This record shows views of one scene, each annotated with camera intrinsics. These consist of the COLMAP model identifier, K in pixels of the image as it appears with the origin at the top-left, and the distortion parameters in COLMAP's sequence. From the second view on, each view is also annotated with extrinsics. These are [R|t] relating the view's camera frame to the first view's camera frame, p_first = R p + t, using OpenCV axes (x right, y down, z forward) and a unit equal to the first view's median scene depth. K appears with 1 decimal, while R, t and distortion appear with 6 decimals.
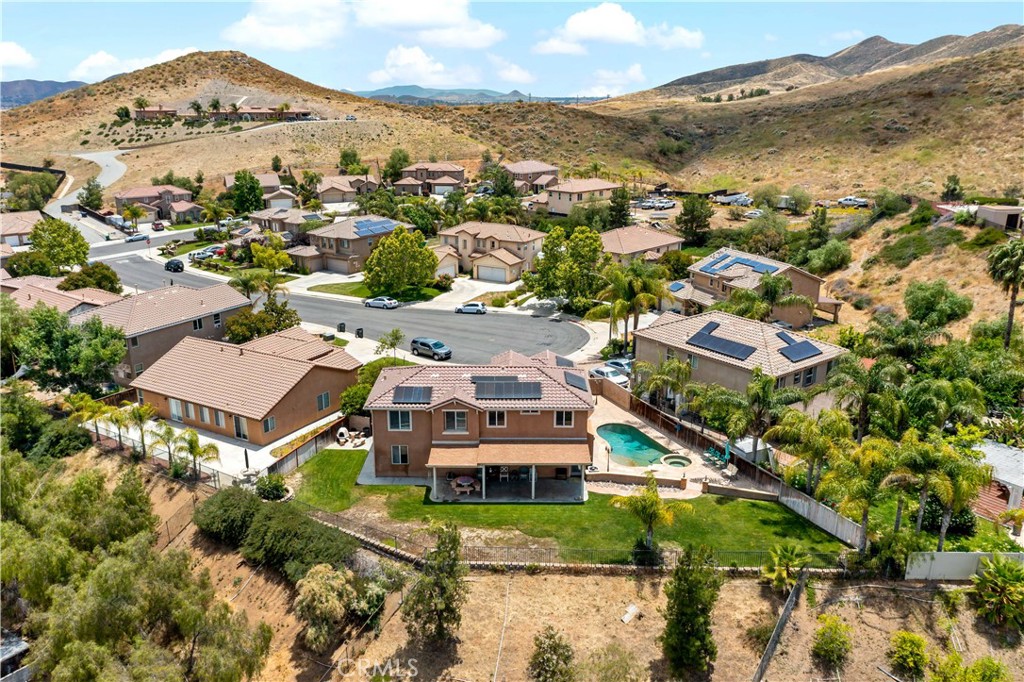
lens RADIAL K [[810.9, 0, 512.0], [0, 810.9, 341.0], [0, 0, 1]] dist [-0.020729, -0.000542]
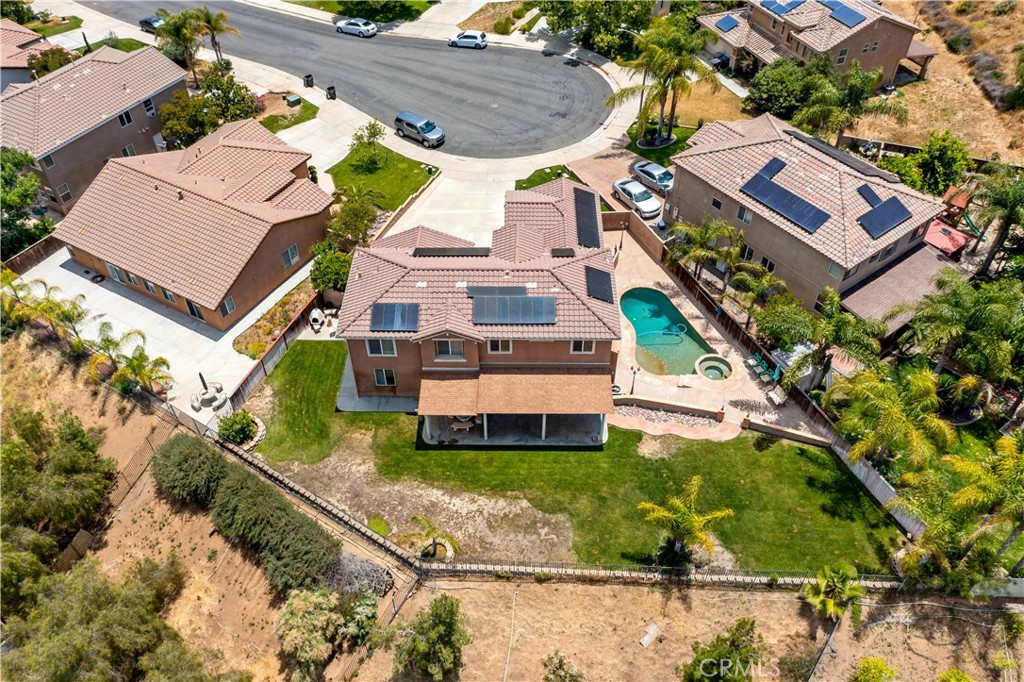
lens RADIAL K [[810.9, 0, 512.0], [0, 810.9, 341.0], [0, 0, 1]] dist [-0.020729, -0.000542]
pose [[0.999968, 0.000814, -0.007921, -0.000380], [0.003035, 0.880731, 0.473608, -0.294966], [0.007362, -0.473617, 0.880700, 0.287583]]
